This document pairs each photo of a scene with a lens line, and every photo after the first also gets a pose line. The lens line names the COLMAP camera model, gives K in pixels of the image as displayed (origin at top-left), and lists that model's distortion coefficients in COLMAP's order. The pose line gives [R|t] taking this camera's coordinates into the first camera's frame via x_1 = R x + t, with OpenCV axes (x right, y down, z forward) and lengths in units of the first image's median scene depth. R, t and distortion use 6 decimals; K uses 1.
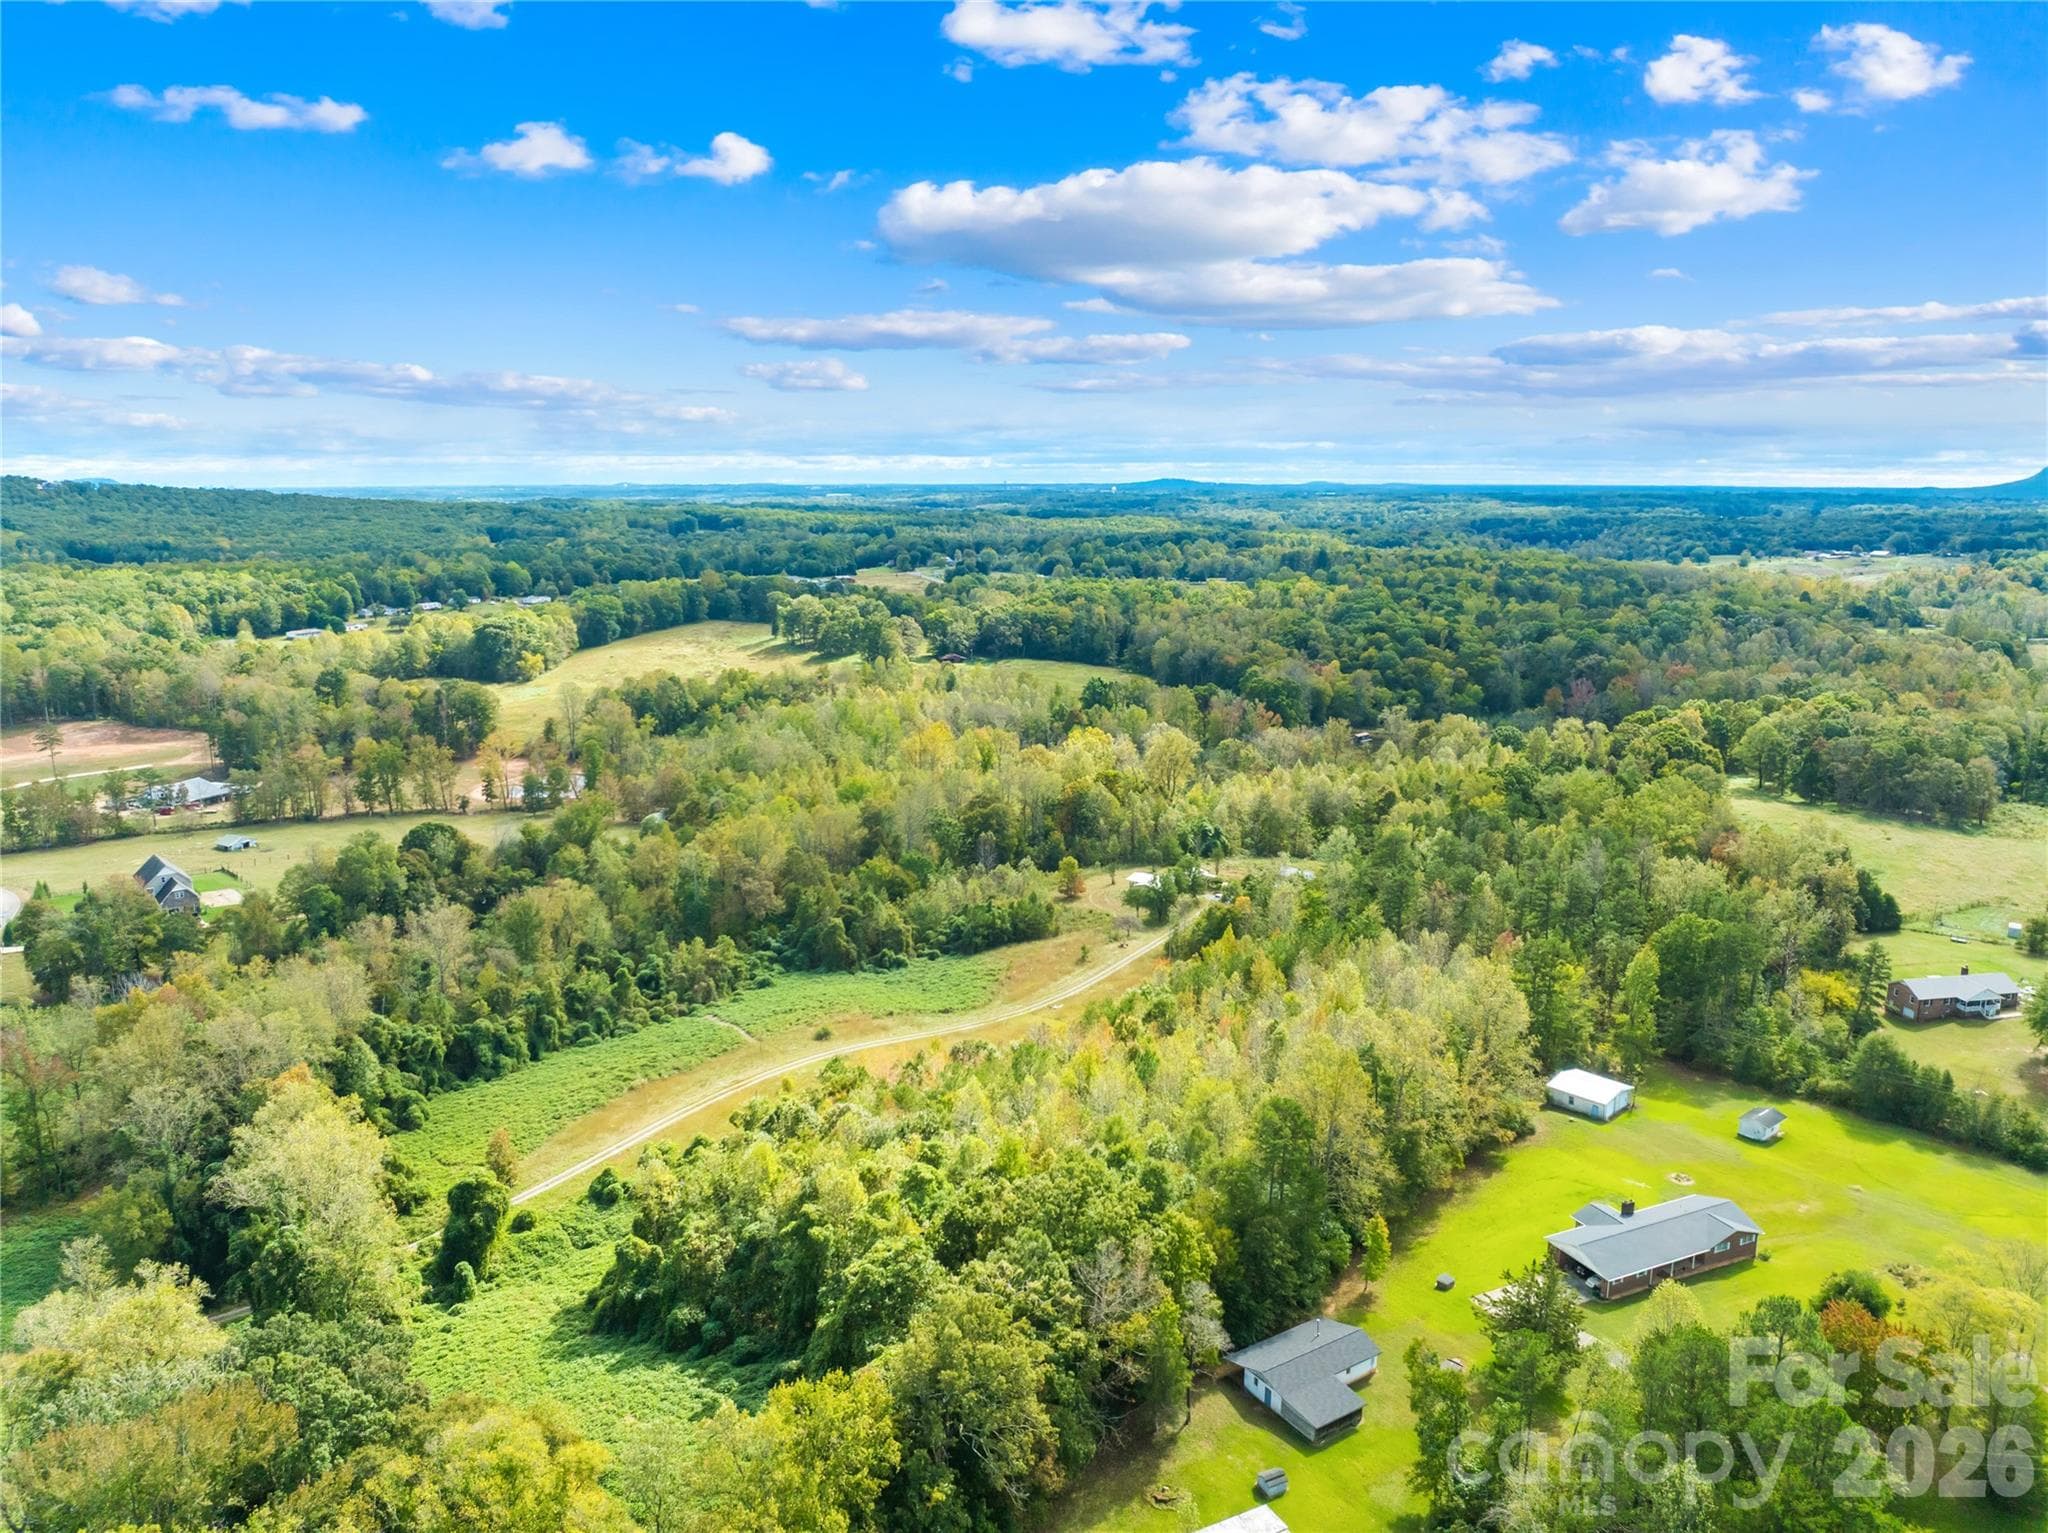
lens RADIAL K [[1394.1, 0, 1024.0], [0, 1394.1, 766.5], [0, 0, 1]] dist [-0.038975, 0.009161]
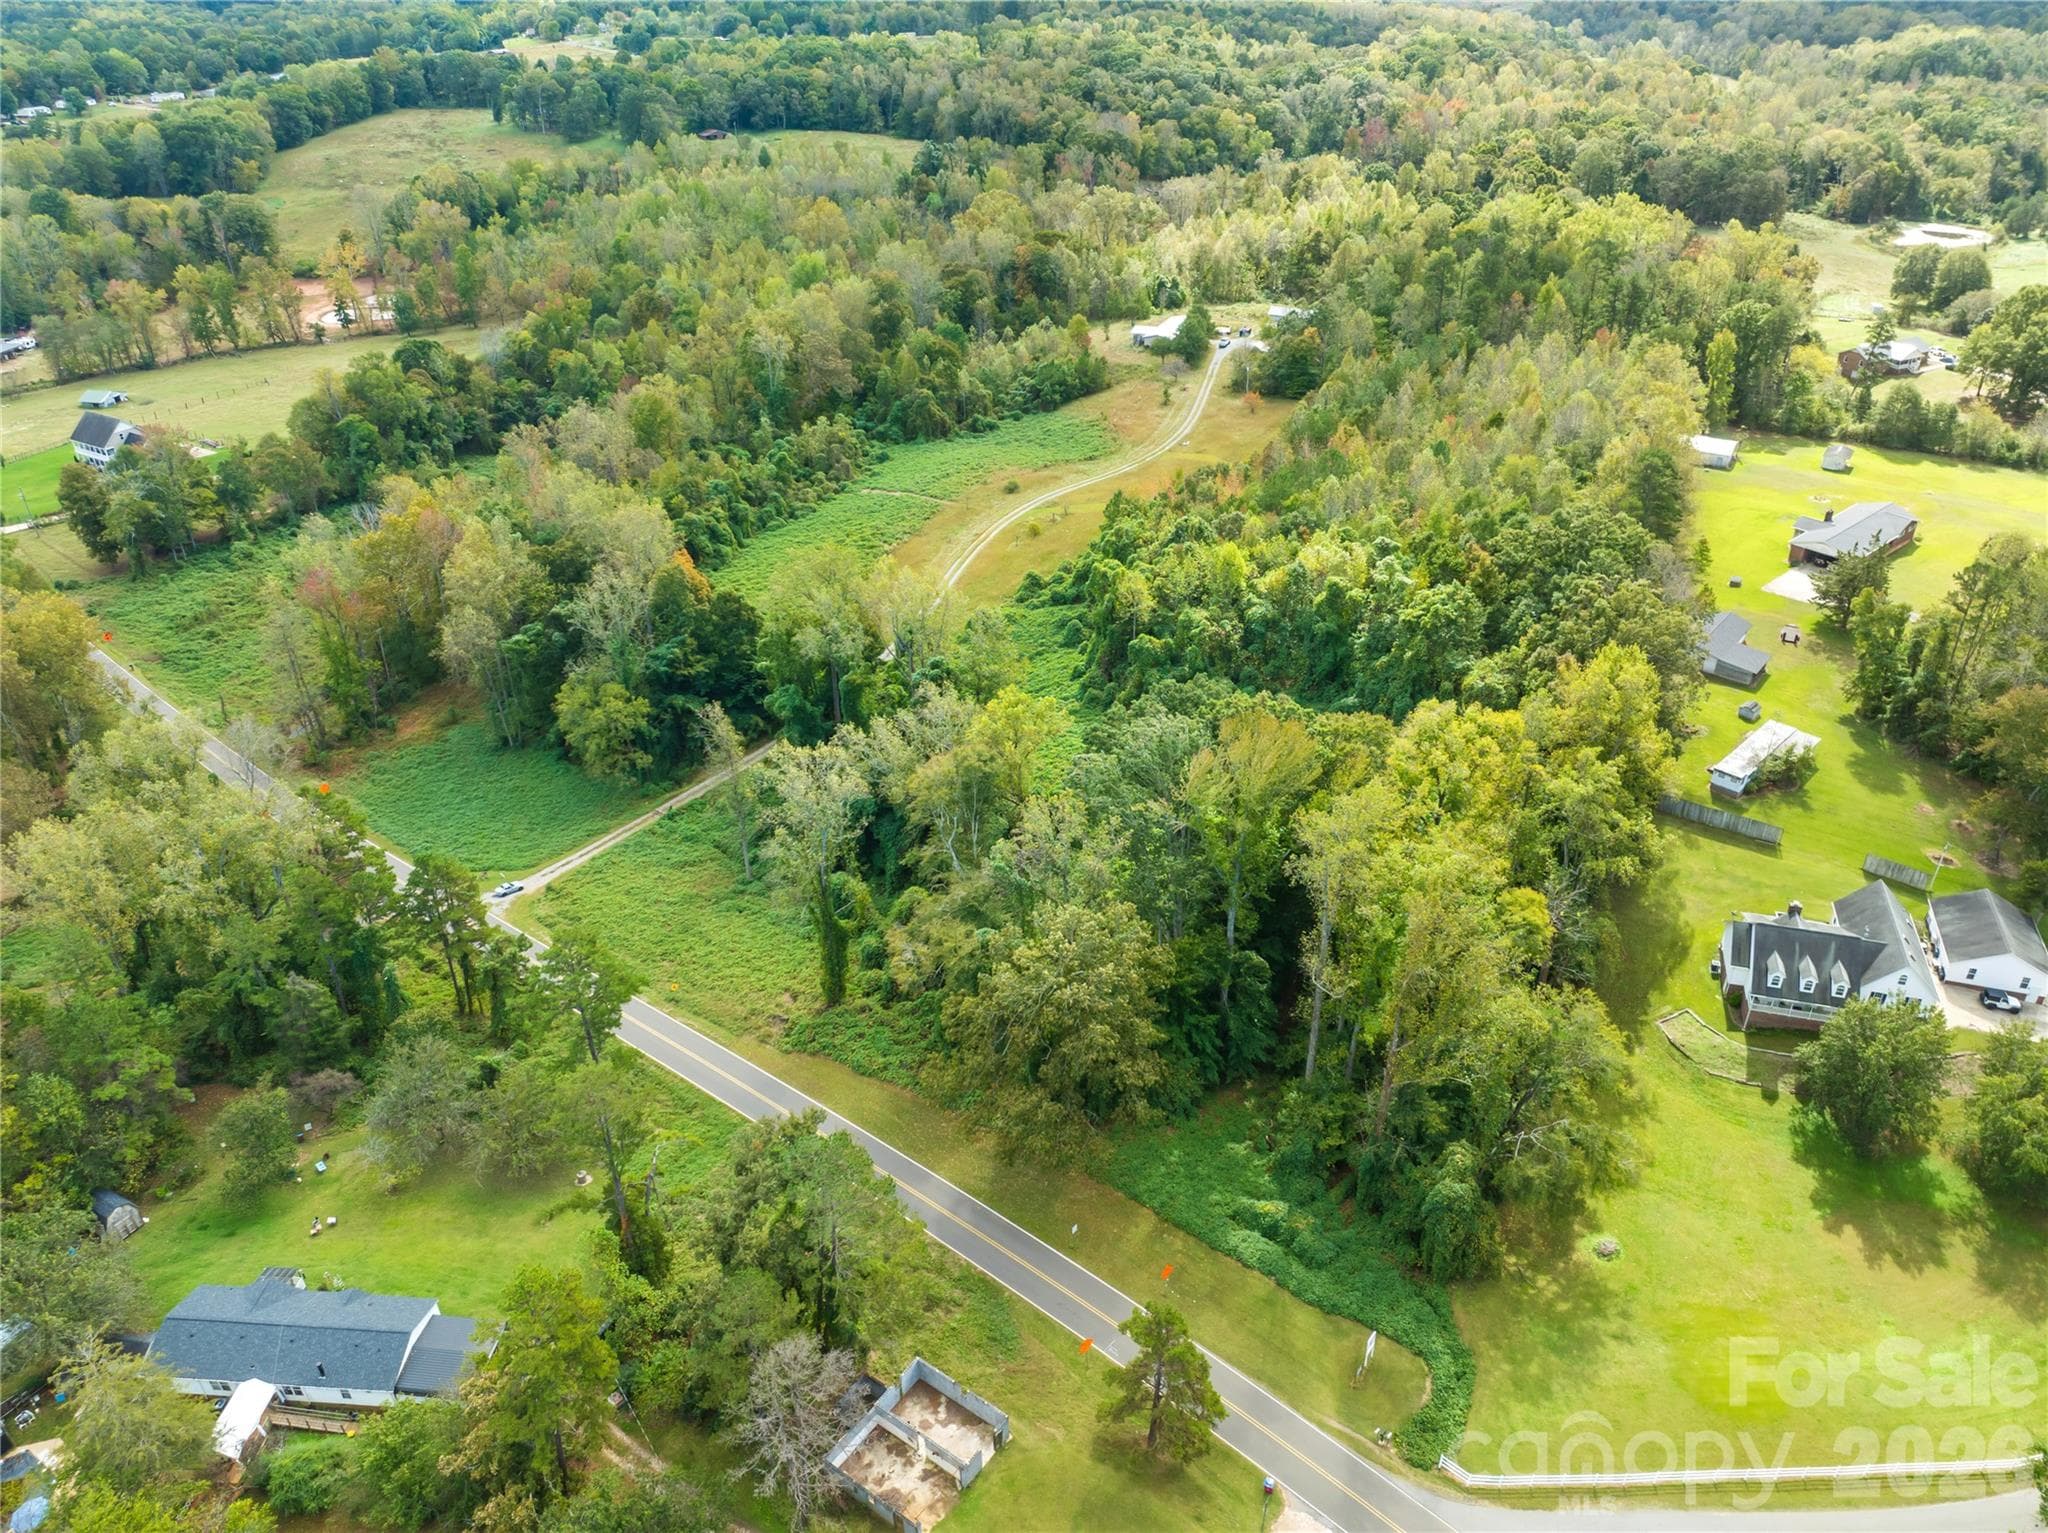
lens RADIAL K [[1394.1, 0, 1024.0], [0, 1394.1, 766.5], [0, 0, 1]] dist [-0.038975, 0.009161]
pose [[0.961277, -0.159889, 0.224459, -0.310224], [0.073175, 0.933338, 0.351461, 0.013807], [-0.265691, -0.321427, 0.908897, -0.029084]]
